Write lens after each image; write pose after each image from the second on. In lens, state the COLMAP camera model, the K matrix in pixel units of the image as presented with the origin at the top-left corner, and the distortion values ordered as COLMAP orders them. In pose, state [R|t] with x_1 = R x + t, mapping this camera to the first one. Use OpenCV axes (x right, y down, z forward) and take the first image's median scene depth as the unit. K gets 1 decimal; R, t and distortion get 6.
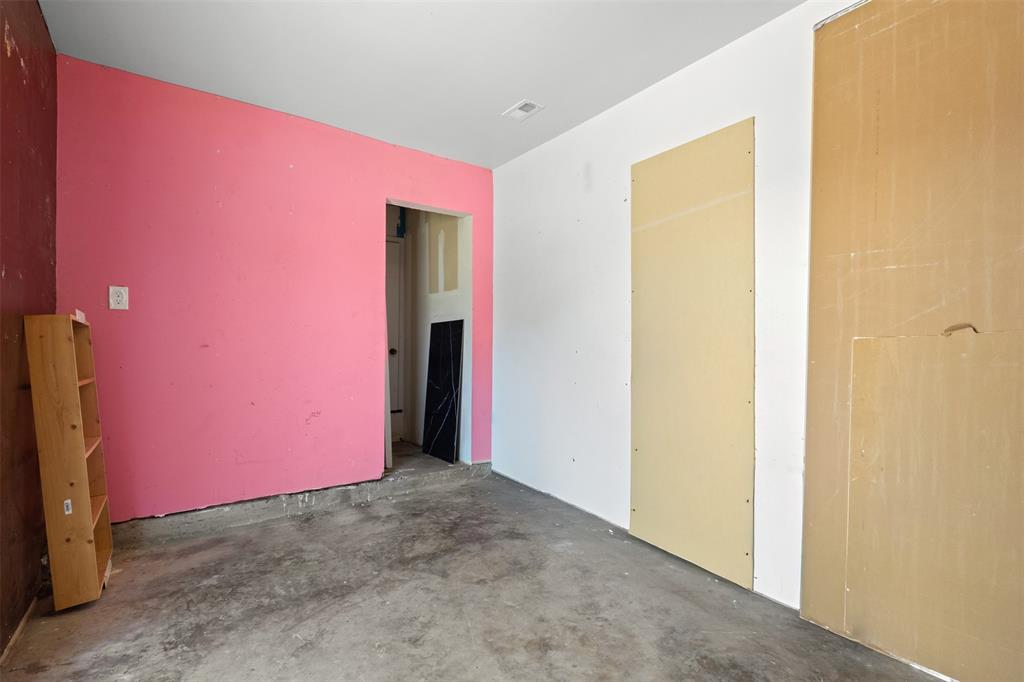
lens RADIAL K [[486.6, 0, 514.3], [0, 486.6, 345.6], [0, 0, 1]] dist [0.008048, 0.002666]
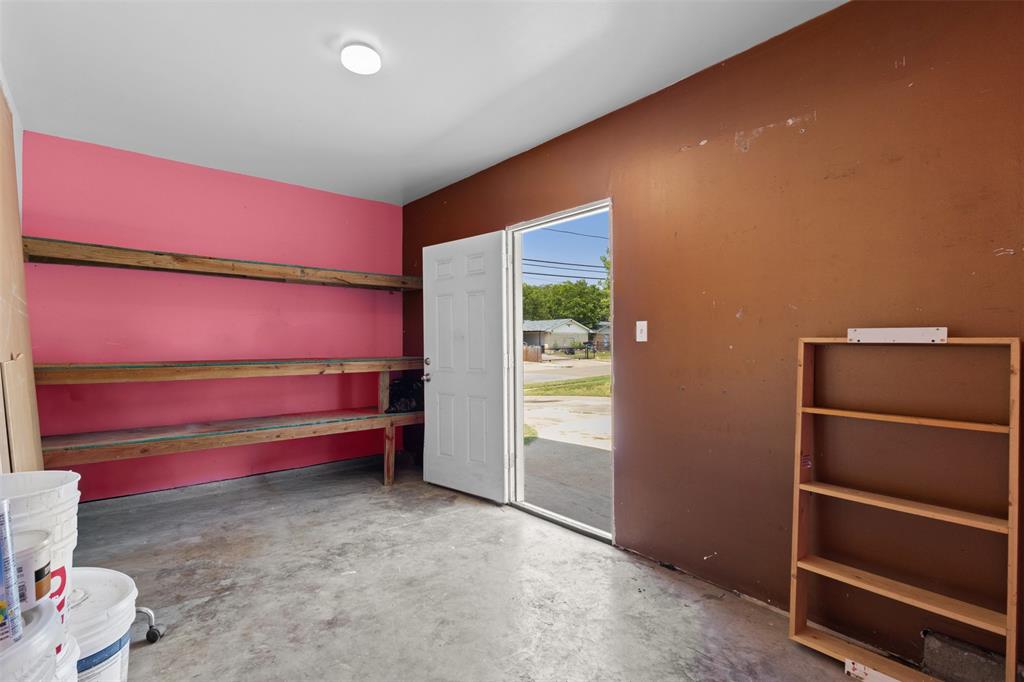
lens RADIAL K [[486.6, 0, 509.0], [0, 486.6, 344.7], [0, 0, 1]] dist [0.008048, 0.002666]
pose [[-0.997135, -0.001951, -0.075620, -0.267532], [-0.001561, 0.999985, -0.005213, -0.049202], [0.075629, -0.005080, -0.997123, 2.157067]]
